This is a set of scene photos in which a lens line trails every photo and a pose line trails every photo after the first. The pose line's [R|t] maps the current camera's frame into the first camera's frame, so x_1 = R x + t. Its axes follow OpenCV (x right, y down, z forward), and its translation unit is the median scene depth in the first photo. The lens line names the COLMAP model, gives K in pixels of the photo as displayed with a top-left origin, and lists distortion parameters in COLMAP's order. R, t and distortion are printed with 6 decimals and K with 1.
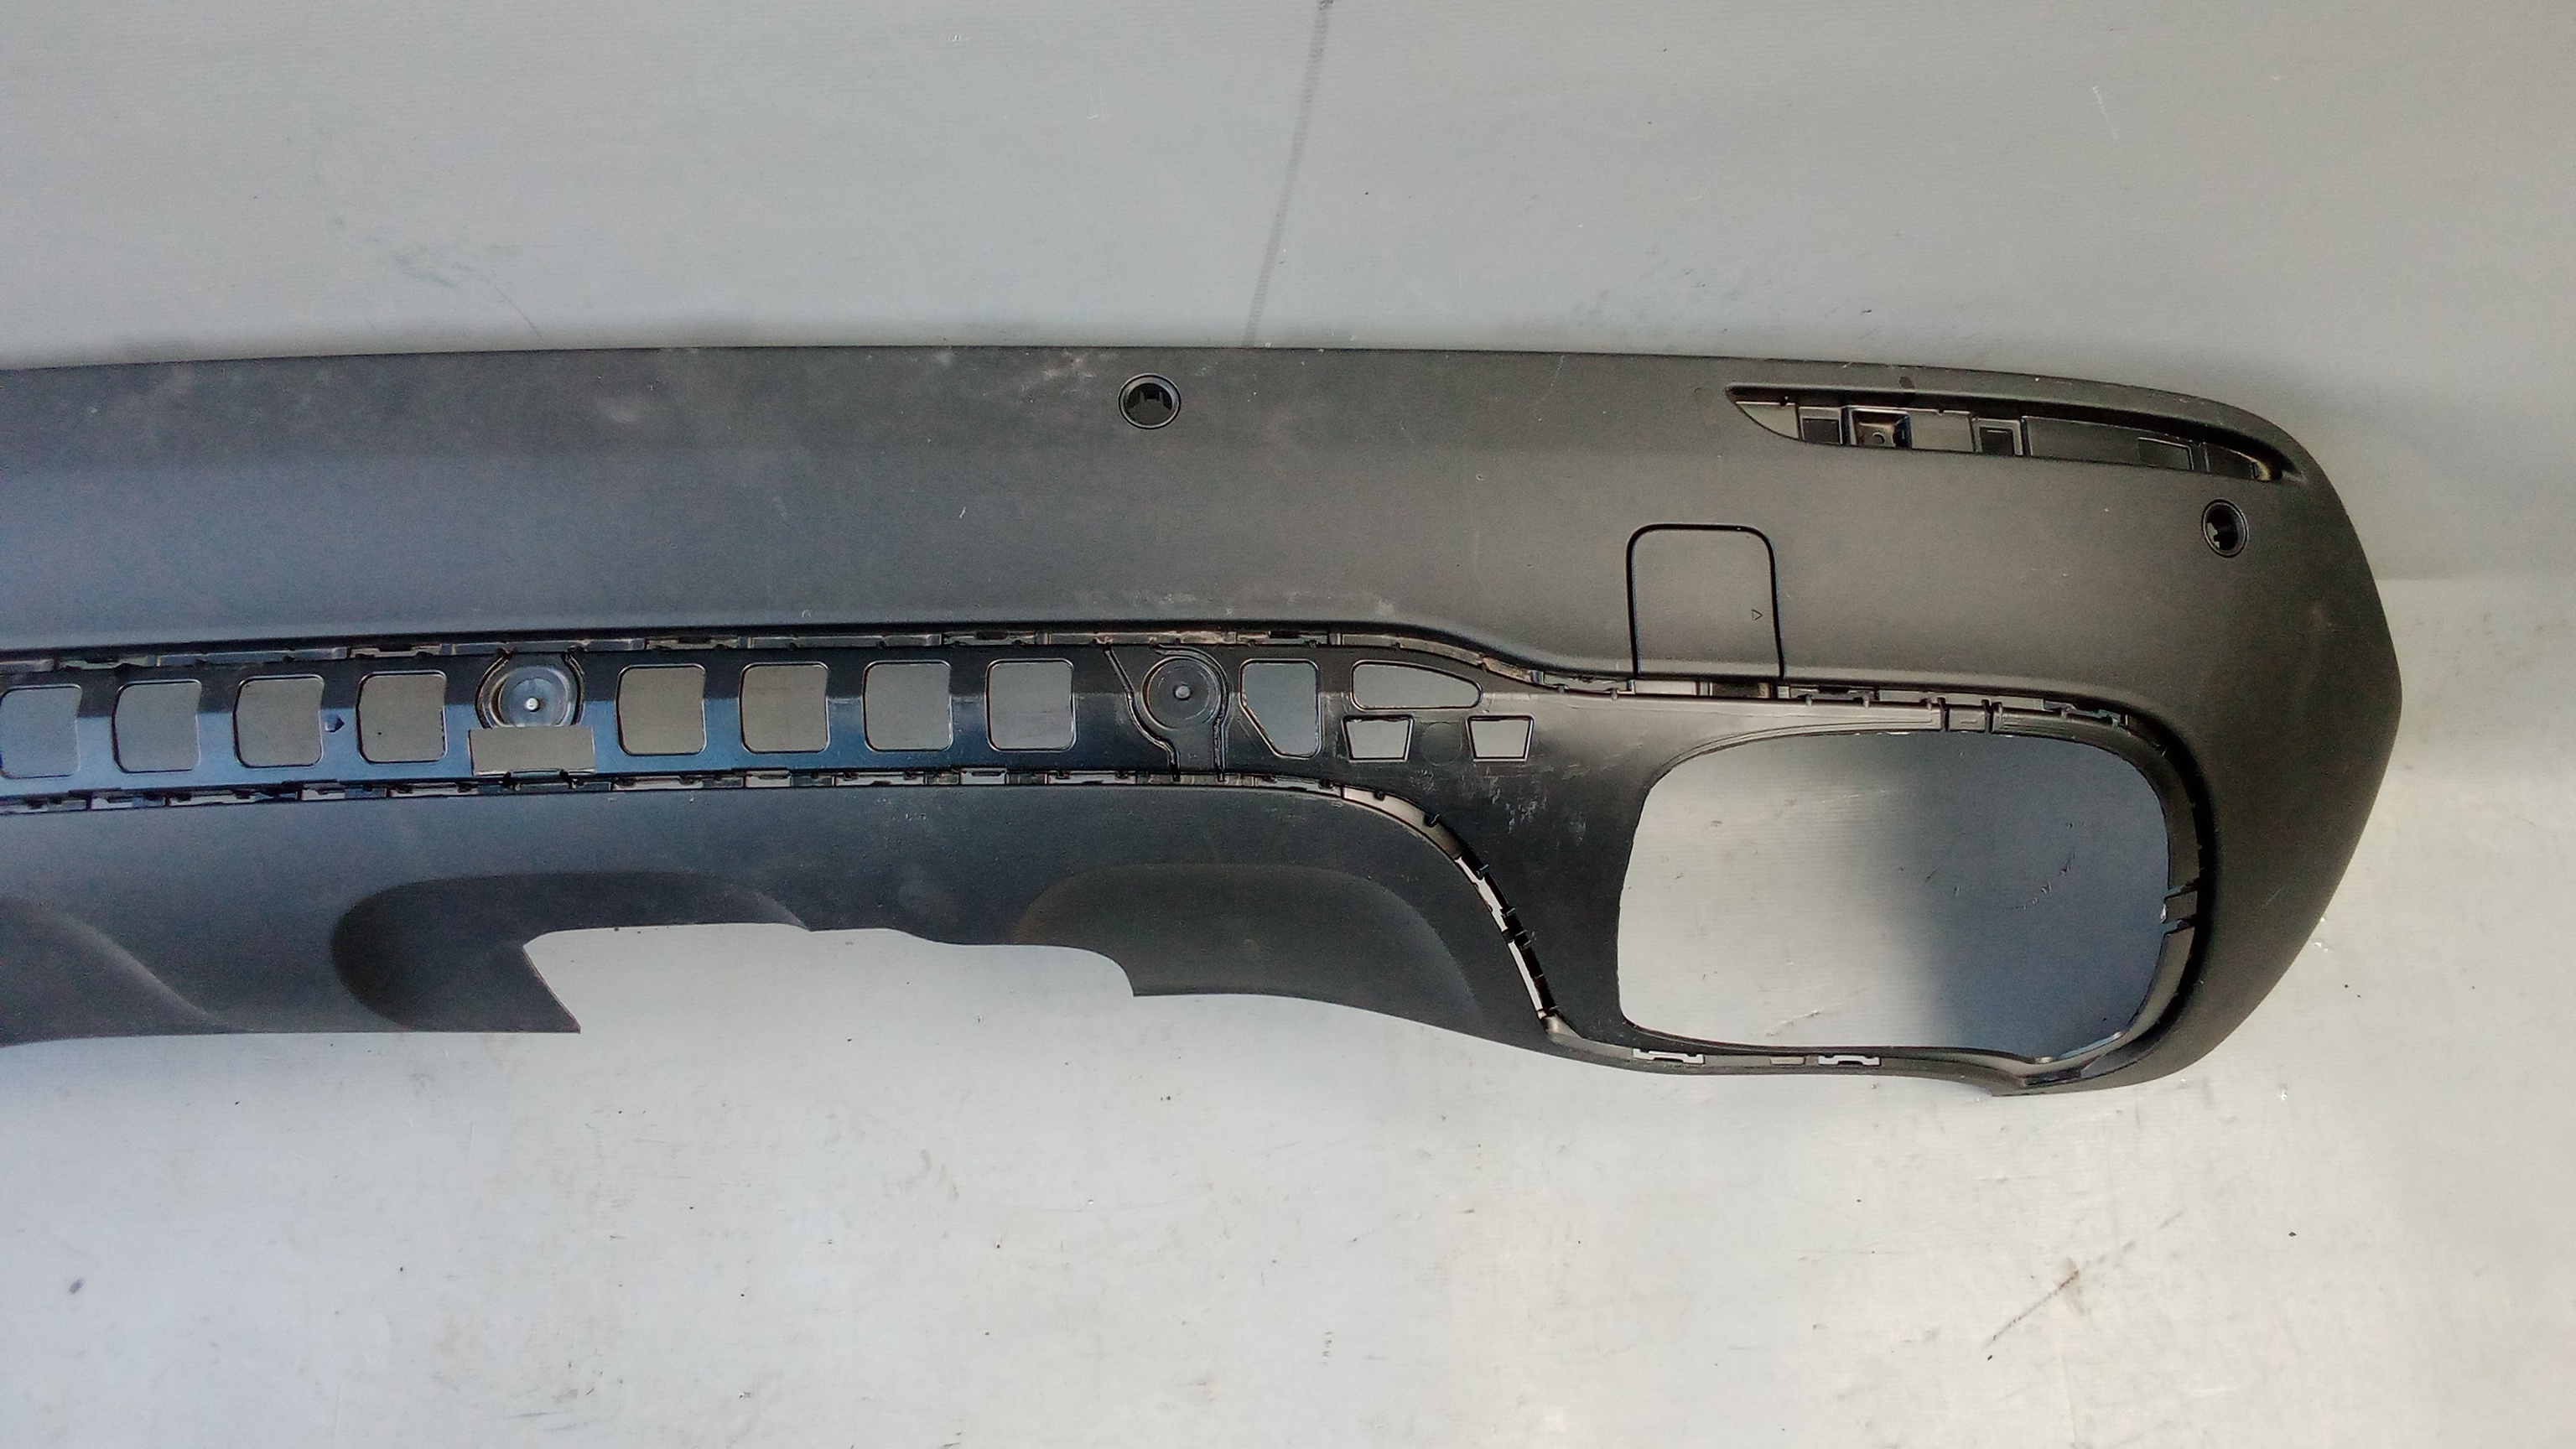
lens RADIAL K [[2036.7, 0, 1294.3], [0, 2036.7, 702.2], [0, 0, 1]] dist [0.049525, -0.084861]
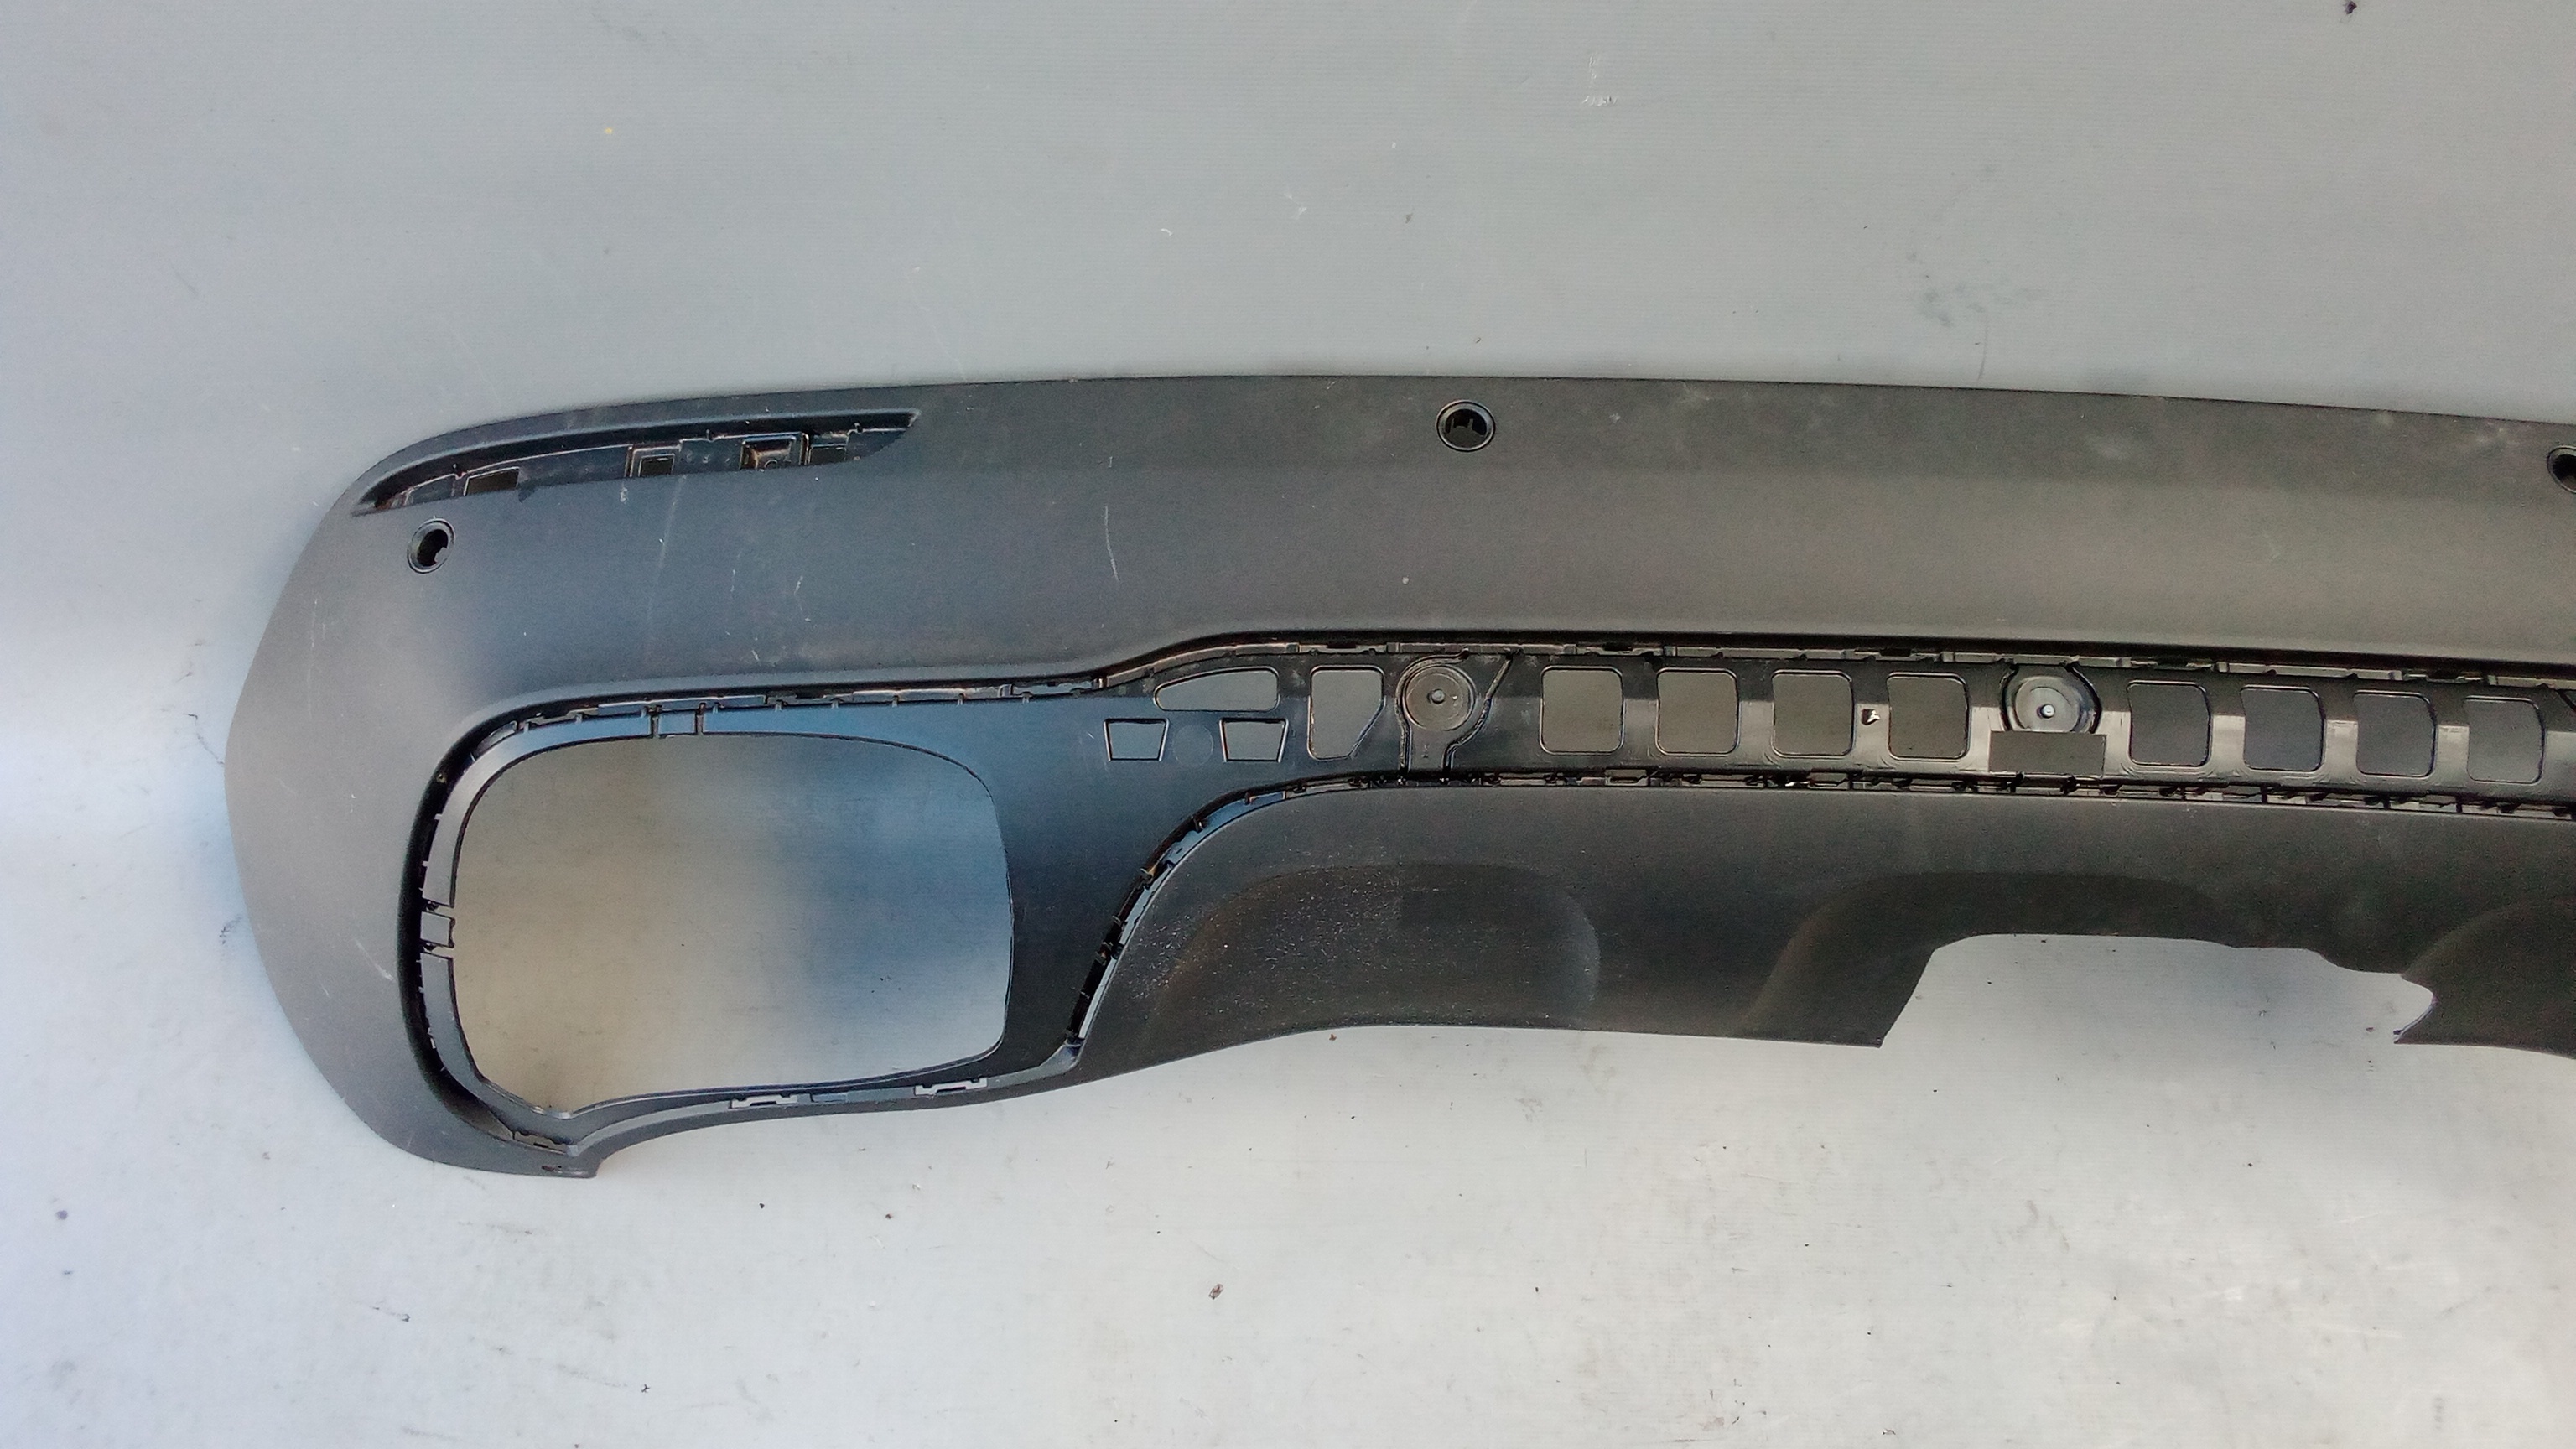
lens RADIAL K [[2036.7, 0, 1294.3], [0, 2036.7, 702.2], [0, 0, 1]] dist [0.049525, -0.084861]
pose [[0.997394, 0.060352, 0.039539, -0.623689], [-0.056110, 0.993324, -0.100790, 0.097679], [-0.045358, 0.098309, 0.994122, -0.032575]]
